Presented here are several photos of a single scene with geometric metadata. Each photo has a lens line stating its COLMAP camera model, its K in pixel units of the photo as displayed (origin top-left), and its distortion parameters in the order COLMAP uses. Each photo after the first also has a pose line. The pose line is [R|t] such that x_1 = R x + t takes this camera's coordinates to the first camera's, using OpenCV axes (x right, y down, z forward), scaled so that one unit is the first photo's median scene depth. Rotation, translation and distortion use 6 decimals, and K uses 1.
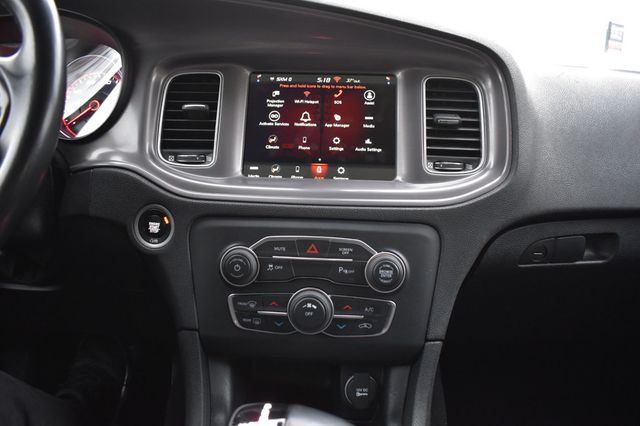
lens RADIAL K [[493.6, 0, 320.0], [0, 493.6, 213.0], [0, 0, 1]] dist [-0.096652, 0.003510]
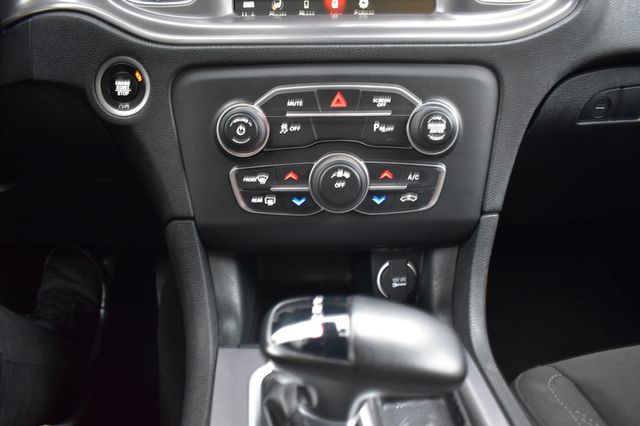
lens RADIAL K [[493.6, 0, 320.0], [0, 493.6, 213.0], [0, 0, 1]] dist [-0.096652, 0.003510]
pose [[0.996350, -0.058824, 0.061865, -0.094663], [0.046803, 0.982477, 0.180411, 0.098277], [-0.071393, -0.176857, 0.981644, 0.216194]]
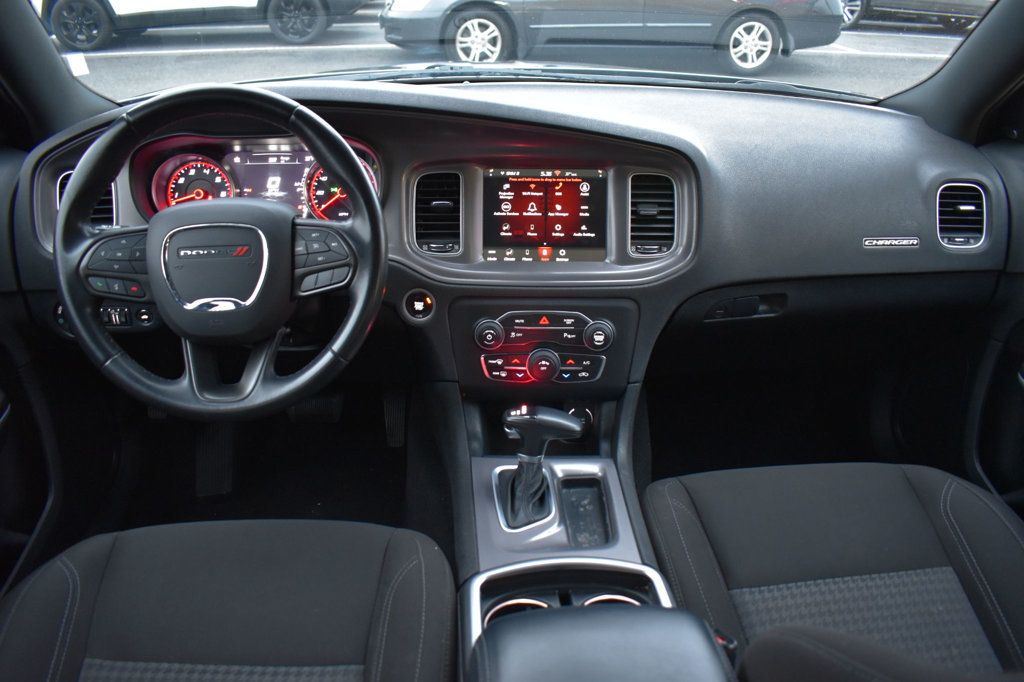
lens RADIAL K [[789.8, 0, 512.0], [0, 789.8, 341.0], [0, 0, 1]] dist [-0.096652, 0.003510]
pose [[0.998796, -0.035004, 0.034371, -0.168052], [0.025175, 0.967058, 0.253310, -0.394934], [-0.042105, -0.252139, 0.966774, -1.021832]]
